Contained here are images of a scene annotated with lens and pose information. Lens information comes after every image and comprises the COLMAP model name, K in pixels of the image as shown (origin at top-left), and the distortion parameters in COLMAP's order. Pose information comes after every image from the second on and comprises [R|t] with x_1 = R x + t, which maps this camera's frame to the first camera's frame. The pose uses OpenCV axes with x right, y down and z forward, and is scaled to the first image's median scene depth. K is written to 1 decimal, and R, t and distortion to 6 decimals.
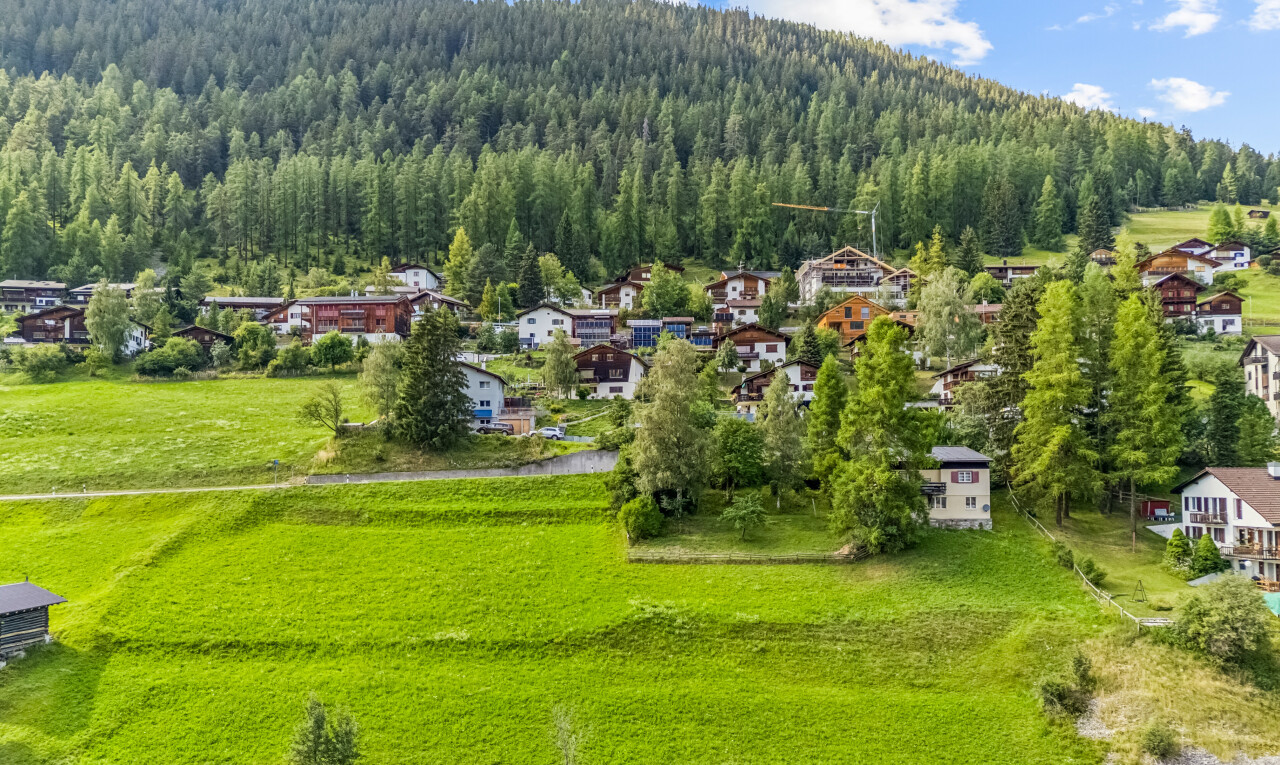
lens RADIAL K [[933.9, 0, 634.3], [0, 933.9, 388.7], [0, 0, 1]] dist [0.002412, -0.009042]
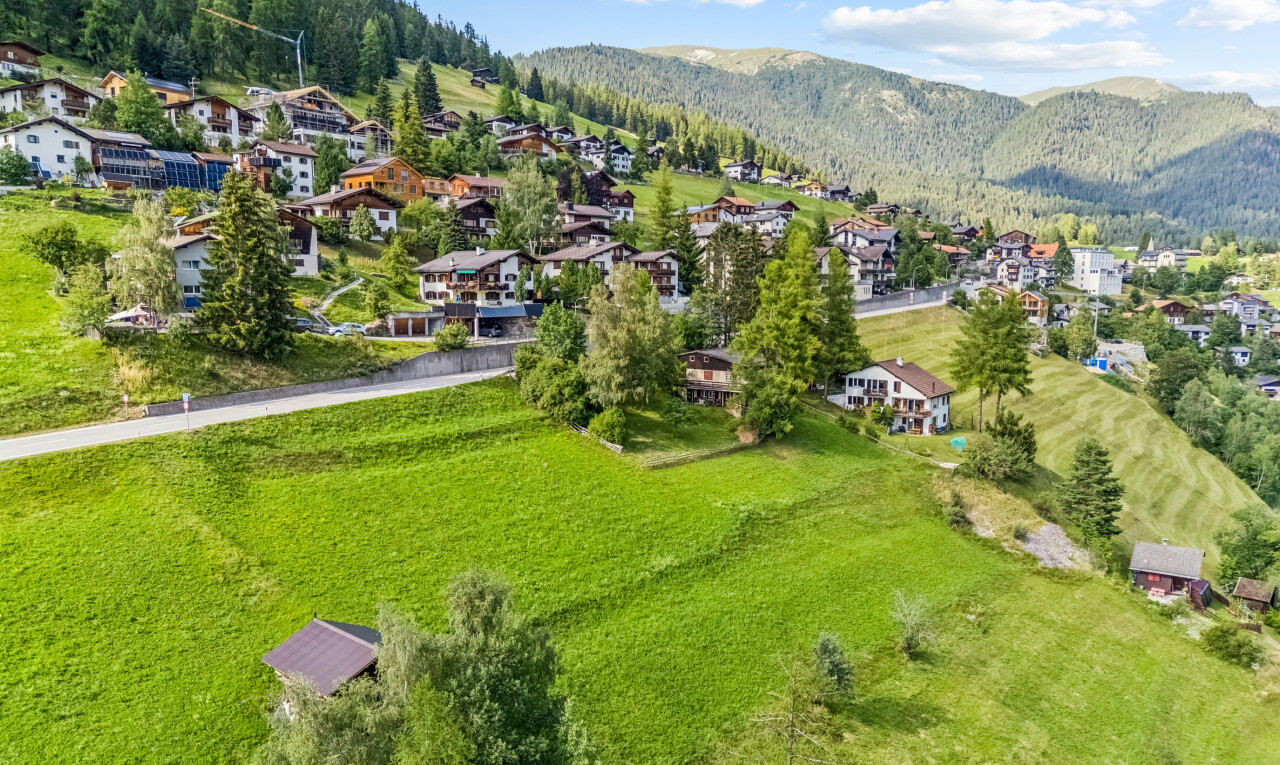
lens RADIAL K [[933.9, 0, 637.0], [0, 933.9, 375.3], [0, 0, 1]] dist [0.002412, -0.009042]
pose [[0.573884, -0.073831, 0.815602, -0.446537], [-0.096566, 0.982879, 0.156920, -0.050920], [-0.813223, -0.168813, 0.556929, 0.183212]]
